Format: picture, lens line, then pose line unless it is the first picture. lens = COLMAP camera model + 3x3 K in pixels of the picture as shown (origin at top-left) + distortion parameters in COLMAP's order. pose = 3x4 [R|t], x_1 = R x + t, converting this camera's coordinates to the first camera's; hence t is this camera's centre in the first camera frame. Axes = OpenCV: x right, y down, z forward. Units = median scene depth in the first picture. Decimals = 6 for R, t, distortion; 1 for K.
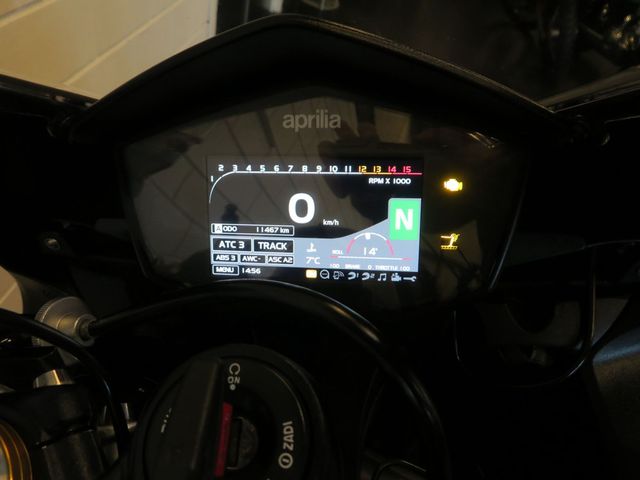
lens RADIAL K [[459.4, 0, 320.0], [0, 459.4, 240.0], [0, 0, 1]] dist [-0.009139, 0.000122]
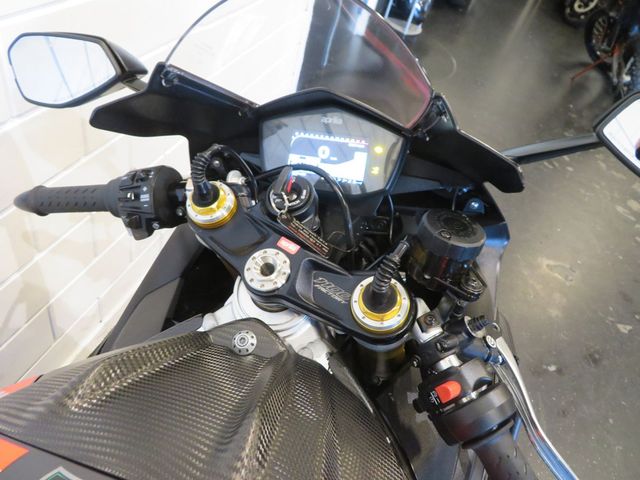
lens RADIAL K [[459.4, 0, 320.0], [0, 459.4, 240.0], [0, 0, 1]] dist [-0.009139, 0.000122]
pose [[0.980864, 0.149615, -0.124587, 0.346805], [-0.152677, 0.988157, -0.015351, 0.479669], [0.120814, 0.034079, 0.992090, -1.636174]]
